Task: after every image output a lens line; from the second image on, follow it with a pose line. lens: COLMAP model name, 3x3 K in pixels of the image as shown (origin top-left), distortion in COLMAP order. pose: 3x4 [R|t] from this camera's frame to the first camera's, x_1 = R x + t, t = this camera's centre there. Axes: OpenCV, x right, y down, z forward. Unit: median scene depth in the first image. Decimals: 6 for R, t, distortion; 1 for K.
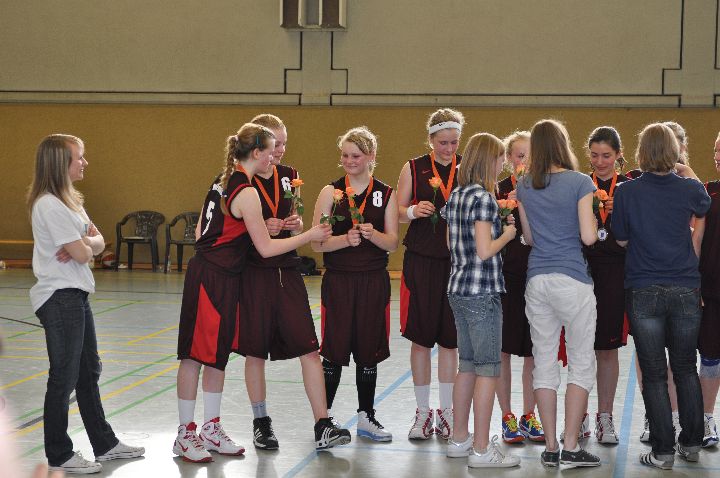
lens RADIAL K [[1475.4, 0, 360.7], [0, 1475.4, 235.5], [0, 0, 1]] dist [0.187463, 0.000000]
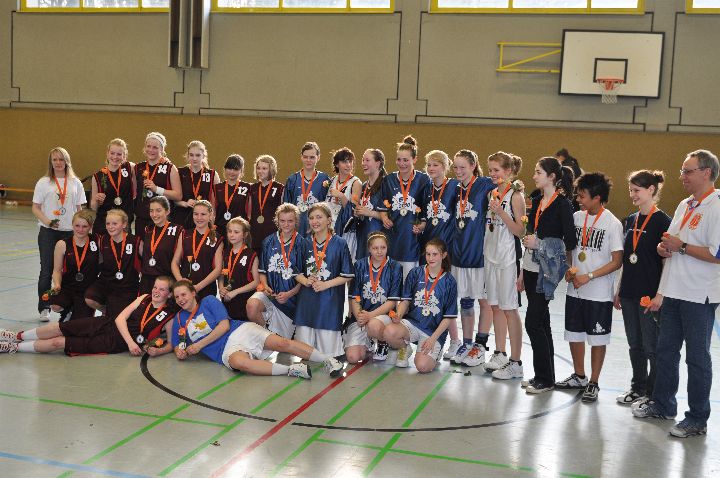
lens RADIAL K [[921.2, 0, 361.3], [0, 921.2, 242.9], [0, 0, 1]] dist [-0.014871, 0.000000]
pose [[0.993563, 0.043965, -0.104404, 0.275294], [-0.039520, 0.998238, 0.044270, 0.004135], [0.106167, -0.039859, 0.993549, -0.028240]]
